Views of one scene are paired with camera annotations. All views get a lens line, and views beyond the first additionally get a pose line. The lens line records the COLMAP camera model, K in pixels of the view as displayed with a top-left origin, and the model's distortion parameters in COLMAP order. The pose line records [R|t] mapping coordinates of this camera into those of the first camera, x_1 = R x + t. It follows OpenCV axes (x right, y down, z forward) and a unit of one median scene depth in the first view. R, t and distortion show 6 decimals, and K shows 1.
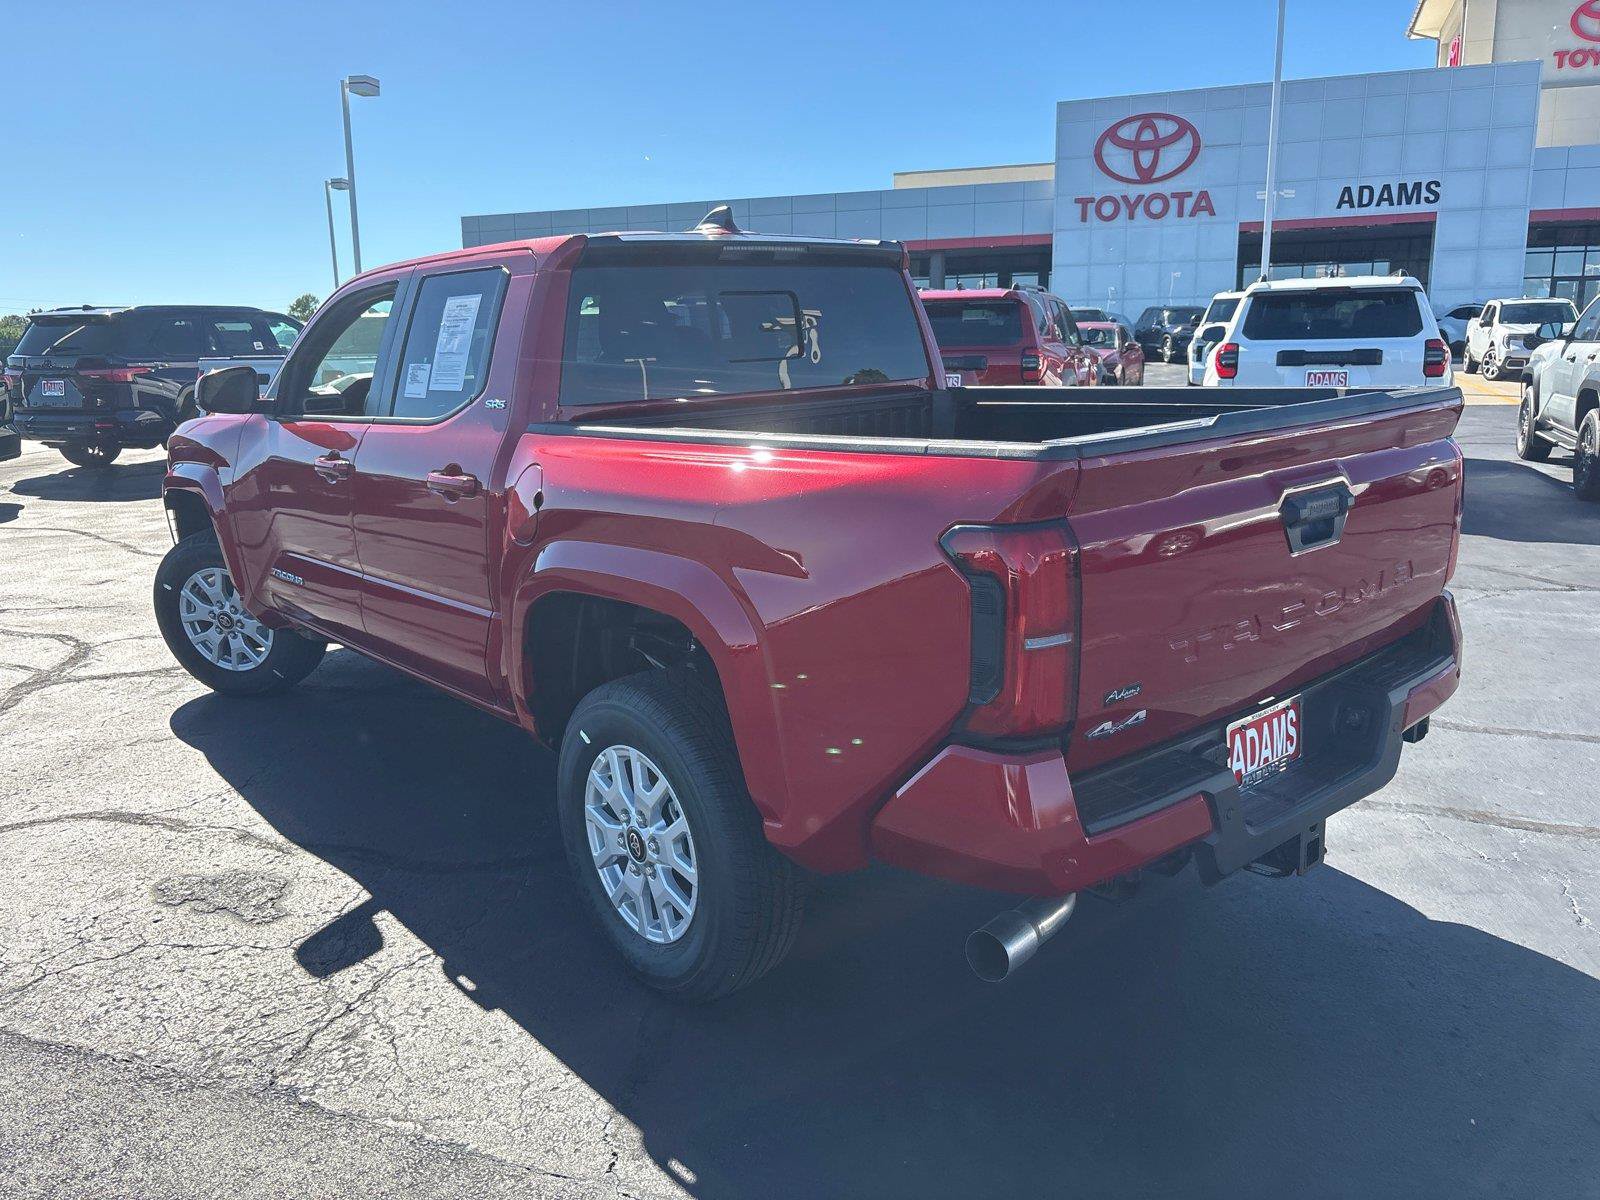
lens RADIAL K [[1227.7, 0, 794.7], [0, 1227.7, 597.1], [0, 0, 1]] dist [0.035922, -0.042611]
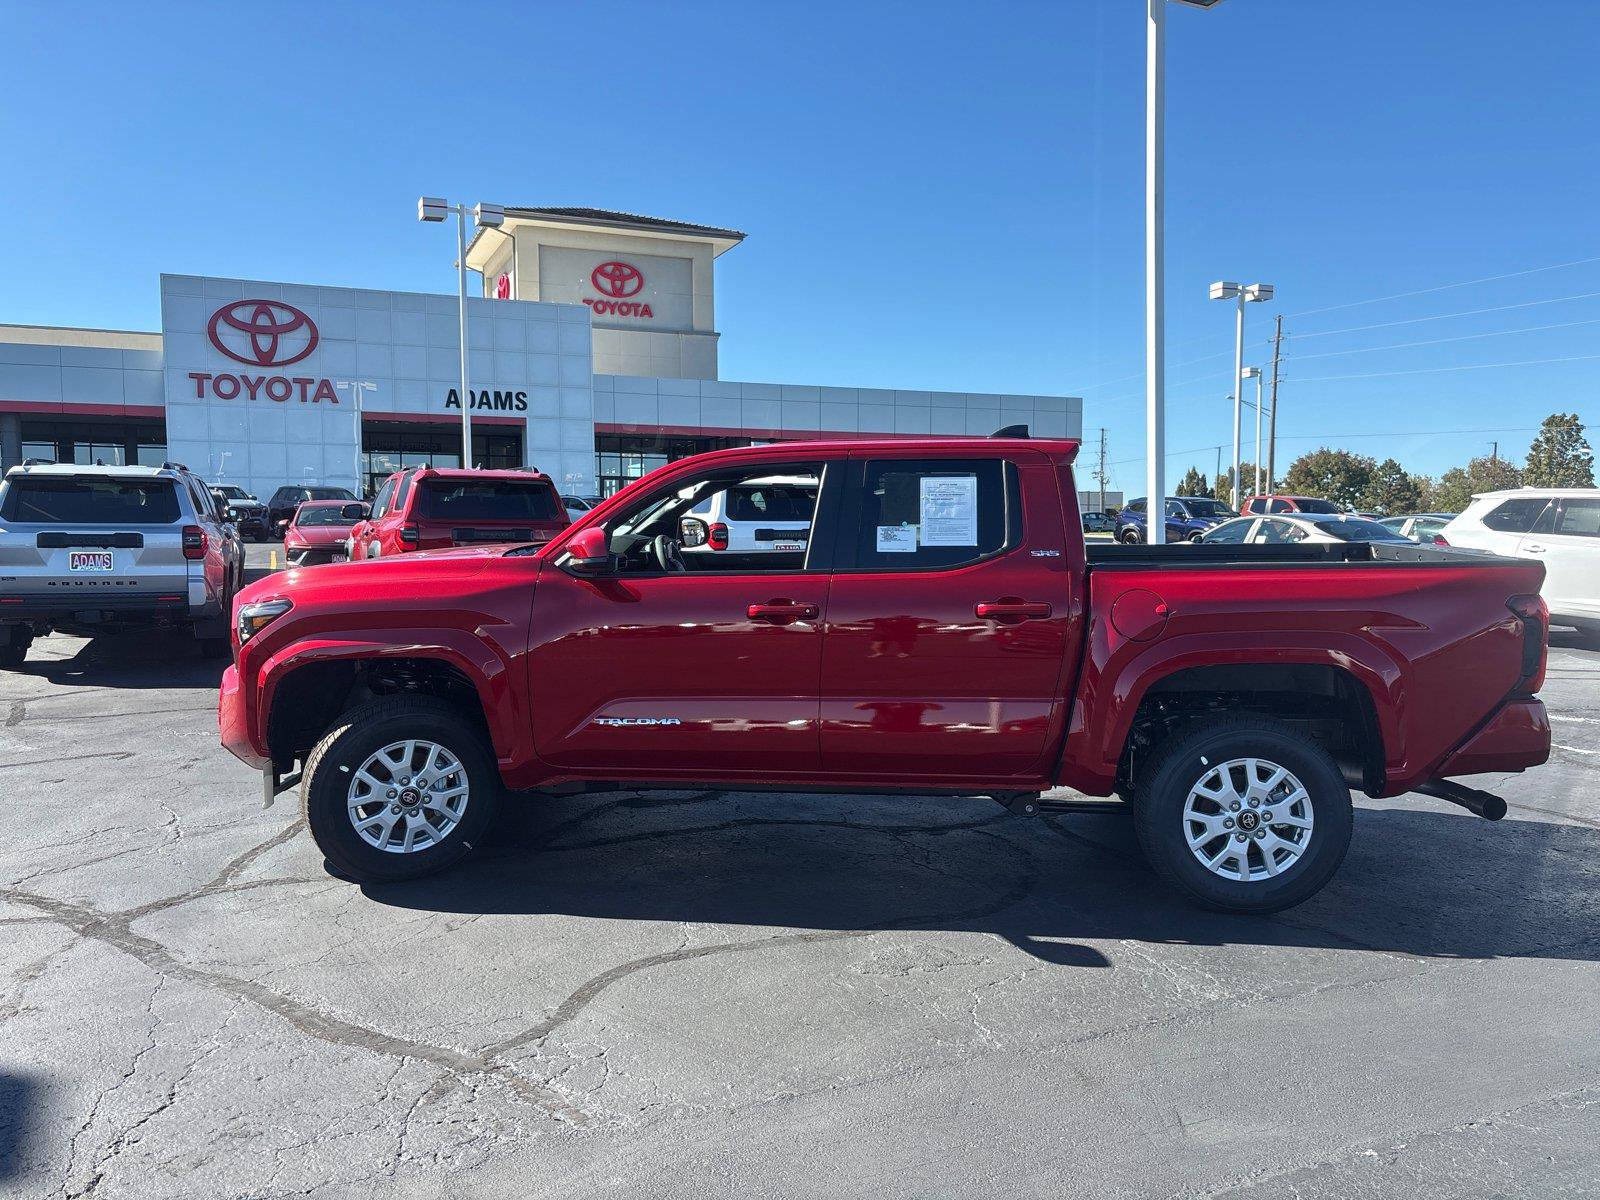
lens RADIAL K [[1227.7, 0, 800.7], [0, 1227.7, 598.2], [0, 0, 1]] dist [0.035922, -0.042611]
pose [[0.708975, -0.026516, 0.704735, -0.127154], [0.127233, 0.987705, -0.090836, -0.001021], [-0.693661, 0.154066, 0.703632, 0.017385]]
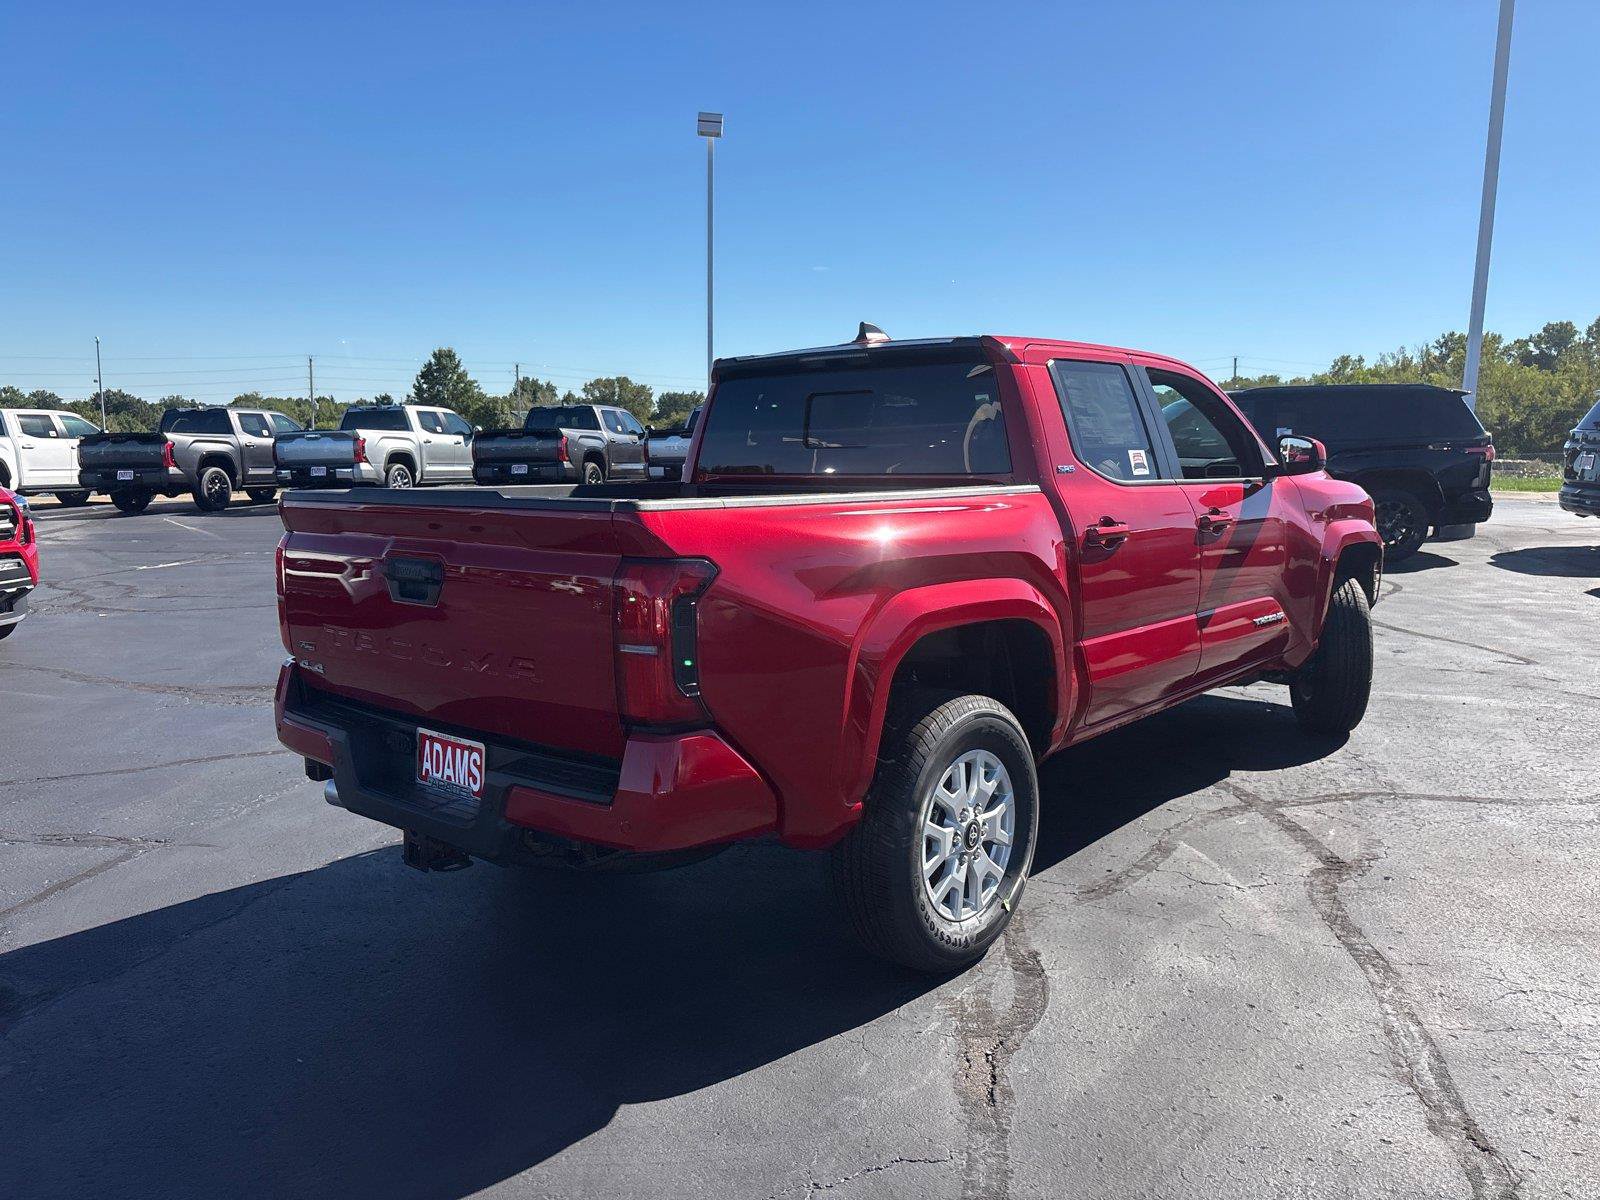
lens RADIAL K [[1227.7, 0, 763.8], [0, 1227.7, 610.2], [0, 0, 1]] dist [0.035922, -0.042611]
pose [[0.130429, 0.166872, -0.977314, 0.112957], [-0.204100, 0.969141, 0.138238, -0.018717], [0.970222, 0.181439, 0.160463, 0.076037]]
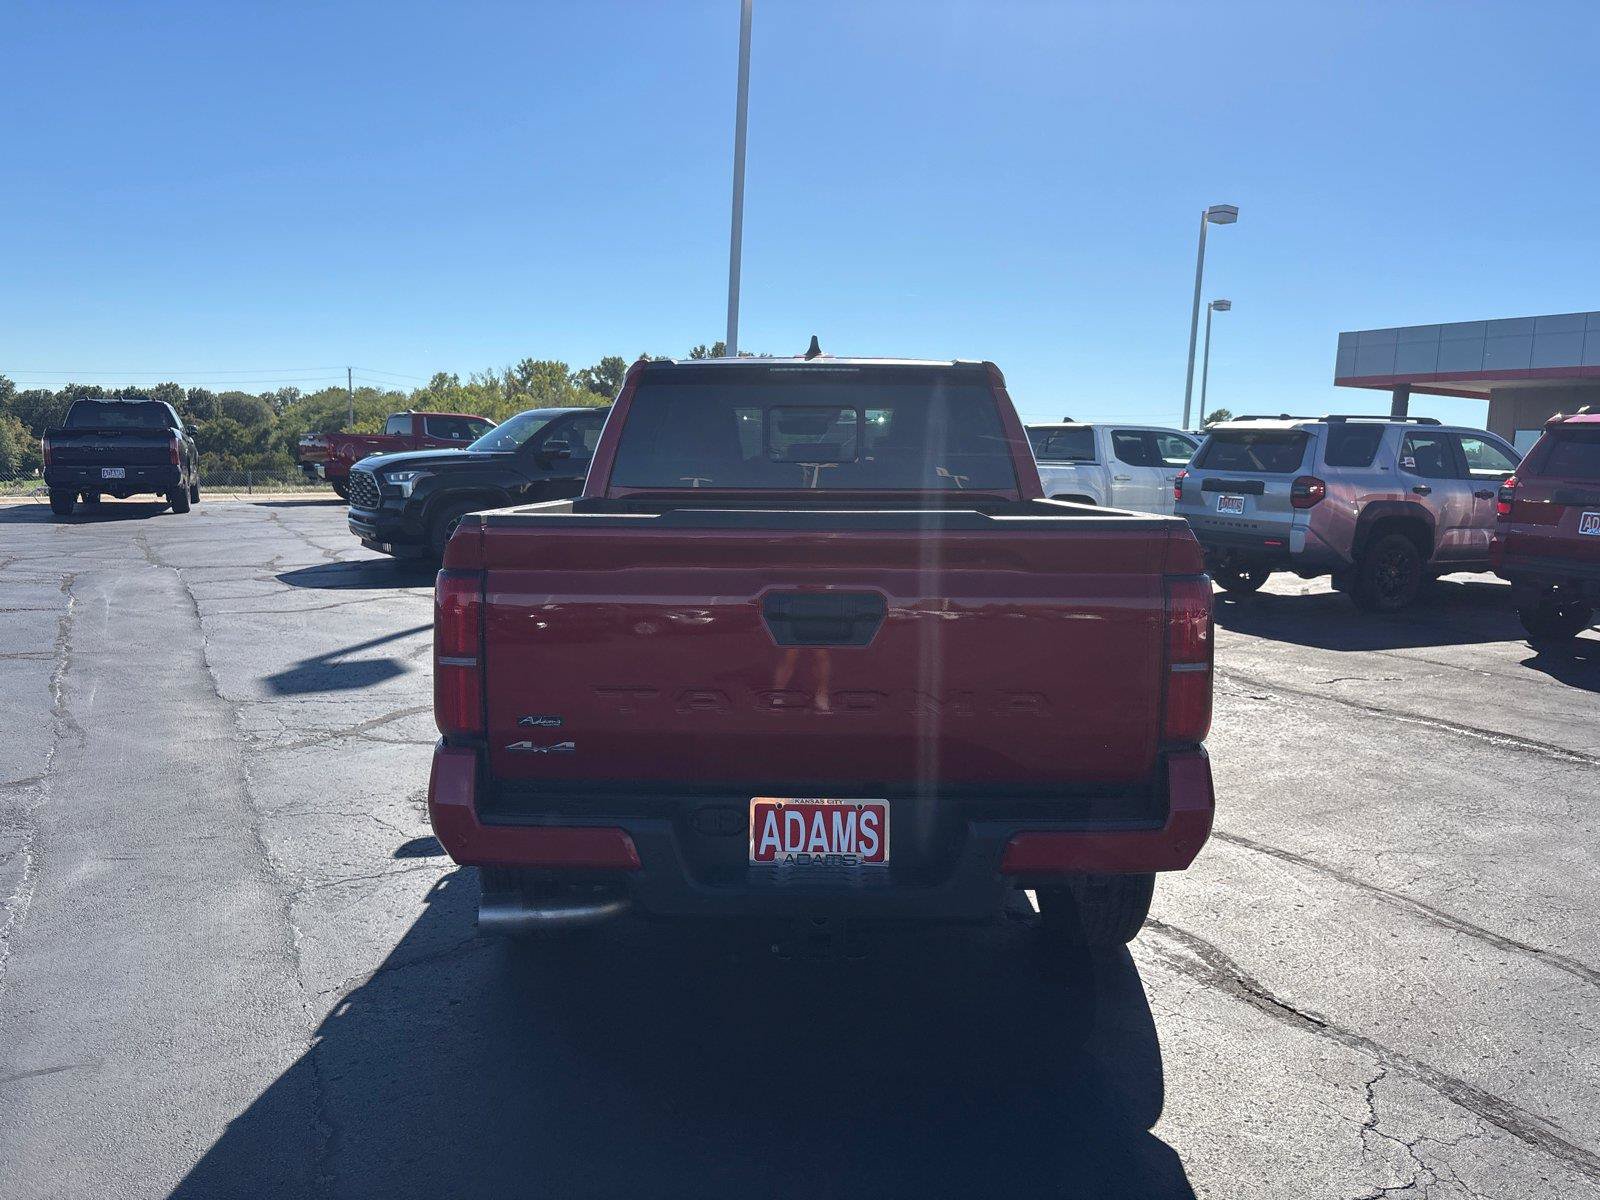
lens RADIAL K [[1227.7, 0, 794.7], [0, 1227.7, 592.2], [0, 0, 1]] dist [0.035922, -0.042611]
pose [[0.757019, 0.118958, -0.642473, 0.071299], [-0.178278, 0.983583, -0.027947, -0.003457], [0.628601, 0.135695, 0.765799, 0.011299]]
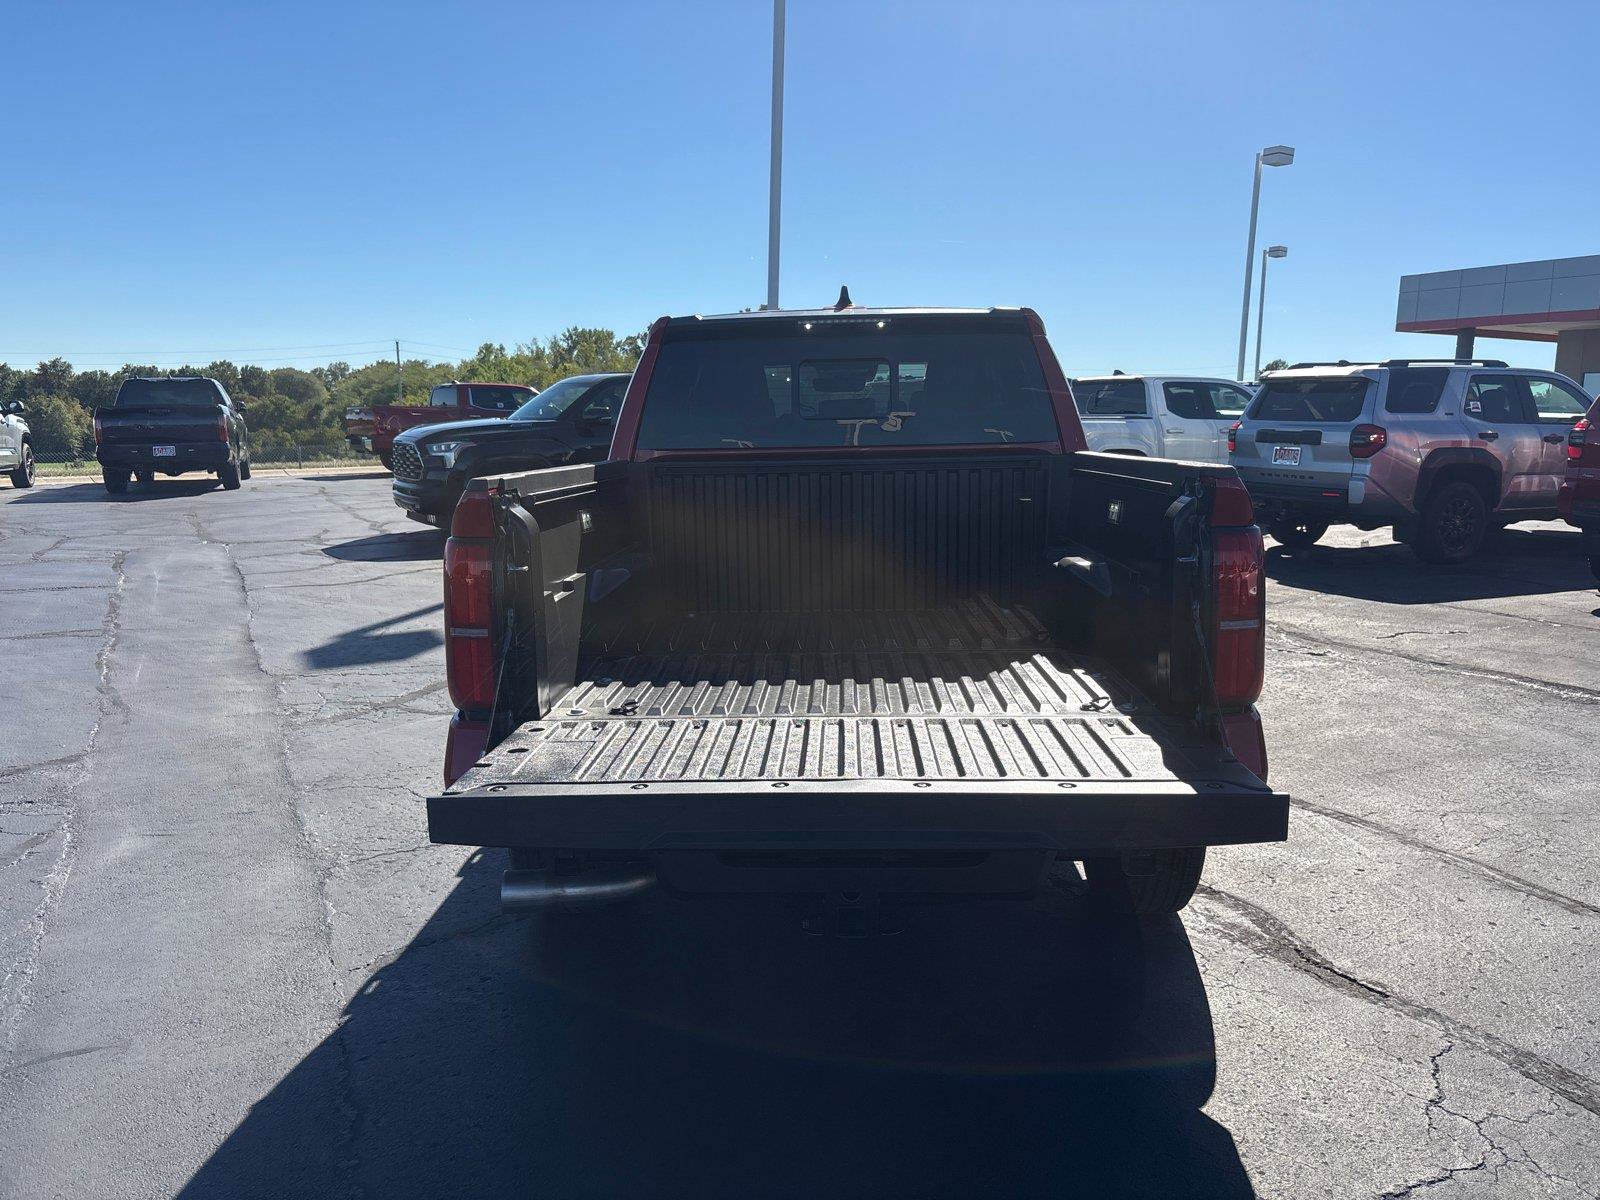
lens RADIAL K [[1227.7, 0, 801.6], [0, 1227.7, 603.6], [0, 0, 1]] dist [0.035922, -0.042611]
pose [[0.735944, 0.129438, -0.664555, 0.070126], [-0.159130, 0.987127, 0.016042, -0.003647], [0.658076, 0.093944, 0.747068, 0.015063]]
